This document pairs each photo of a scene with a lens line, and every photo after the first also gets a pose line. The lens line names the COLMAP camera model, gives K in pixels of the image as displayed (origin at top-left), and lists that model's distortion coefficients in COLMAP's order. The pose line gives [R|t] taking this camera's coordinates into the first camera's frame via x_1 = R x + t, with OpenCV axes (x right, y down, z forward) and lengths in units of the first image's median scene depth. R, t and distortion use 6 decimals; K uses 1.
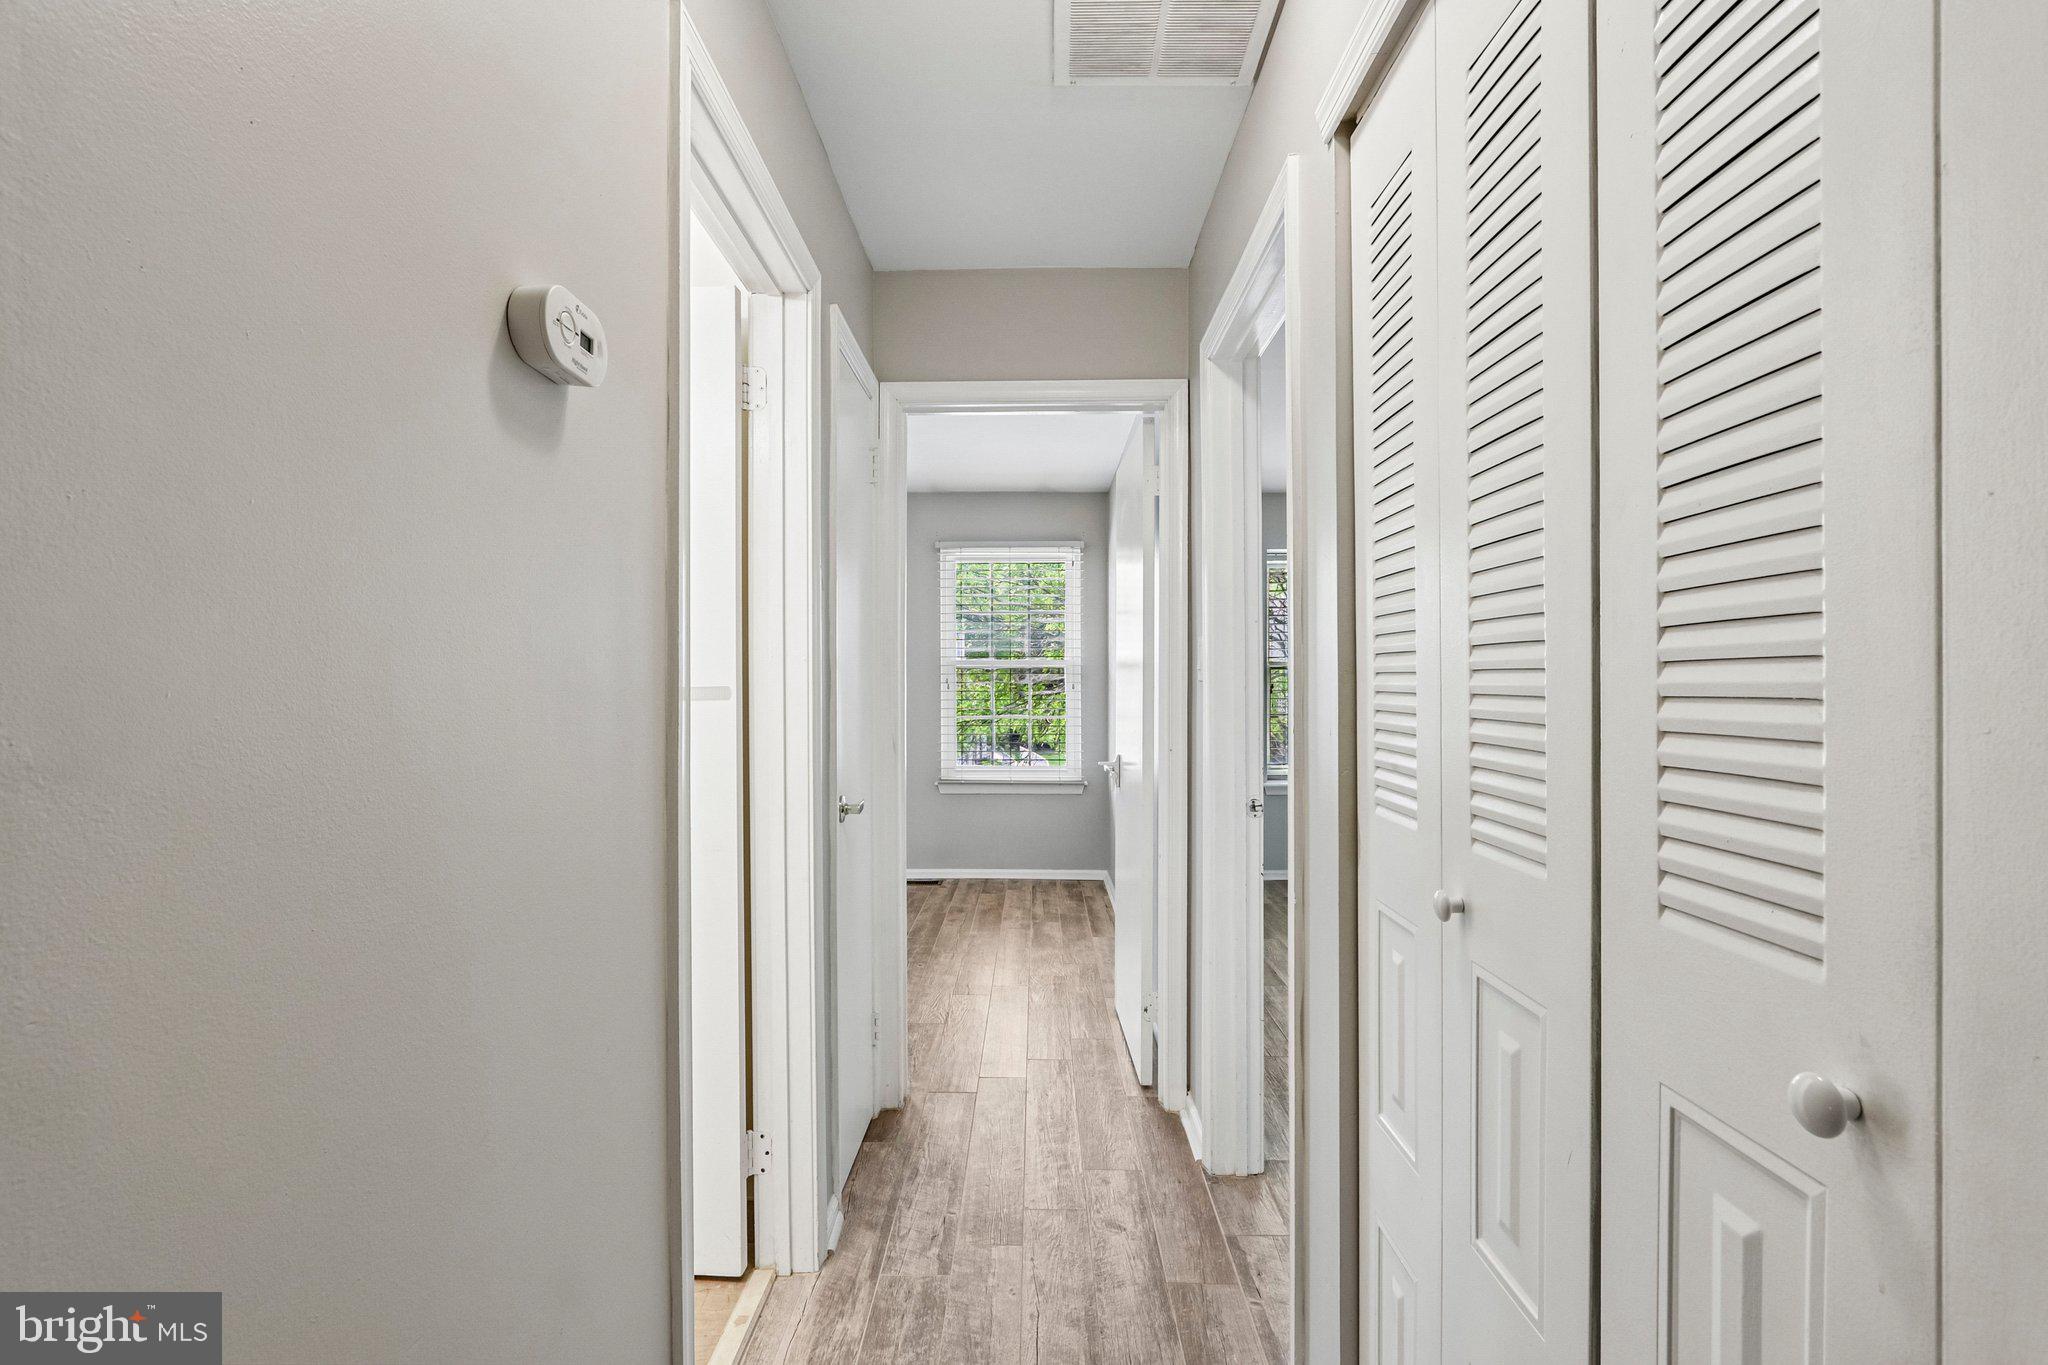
lens RADIAL K [[954.8, 0, 1031.0], [0, 954.8, 692.4], [0, 0, 1]] dist [-0.016419, 0.002094]
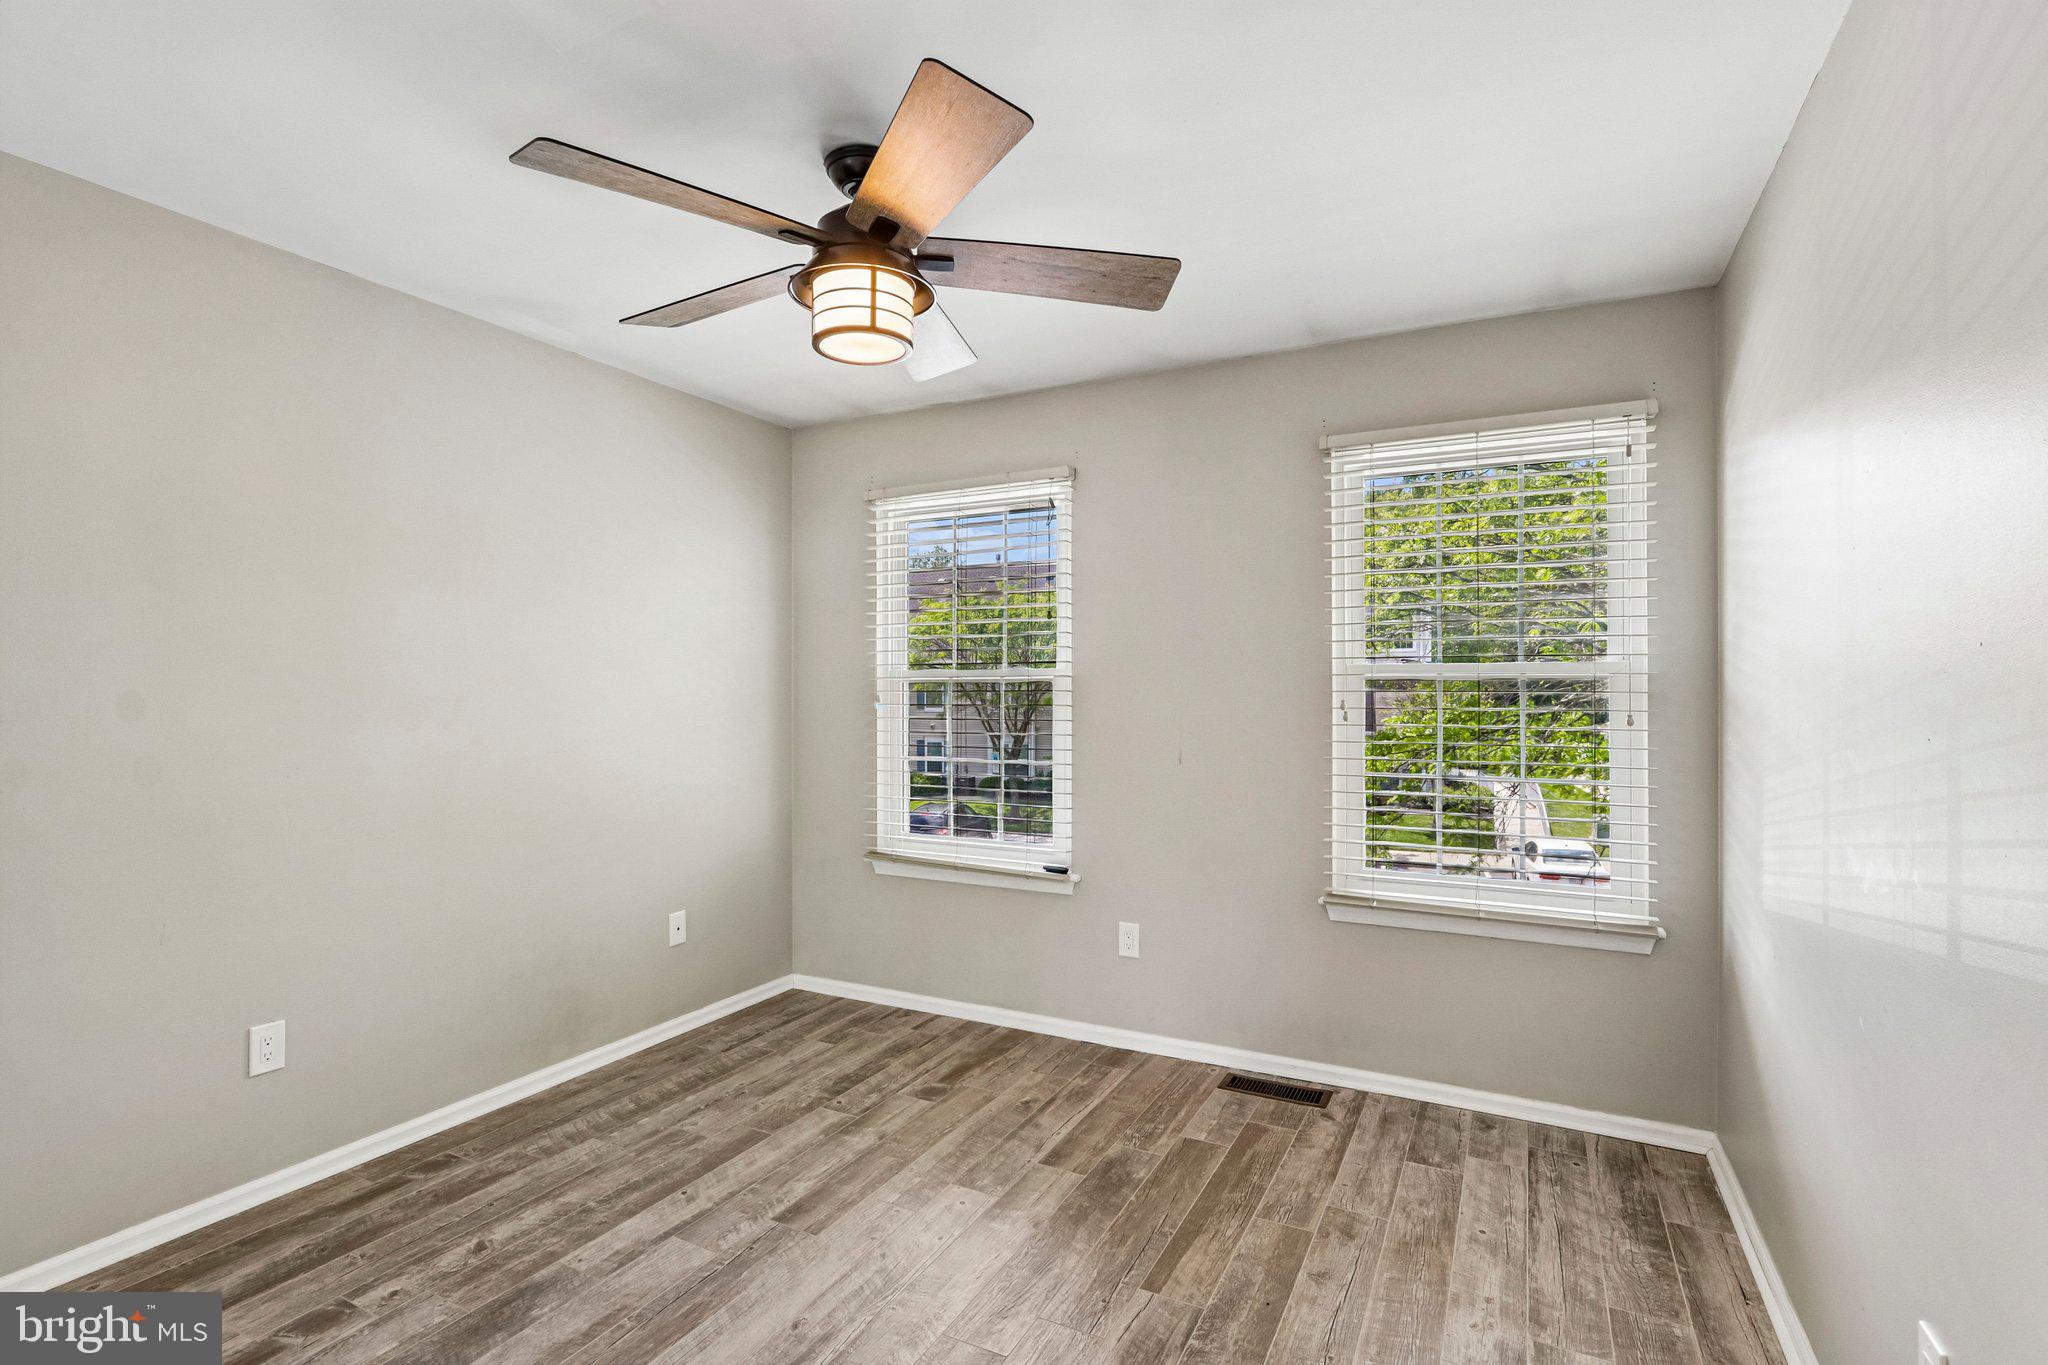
lens RADIAL K [[954.8, 0, 1031.0], [0, 954.8, 692.4], [0, 0, 1]] dist [-0.016419, 0.002094]
pose [[0.891245, 0.001531, -0.453520, -0.005283], [-0.005359, 0.999960, -0.007155, -0.014071], [0.453491, 0.008807, 0.891217, 0.465074]]
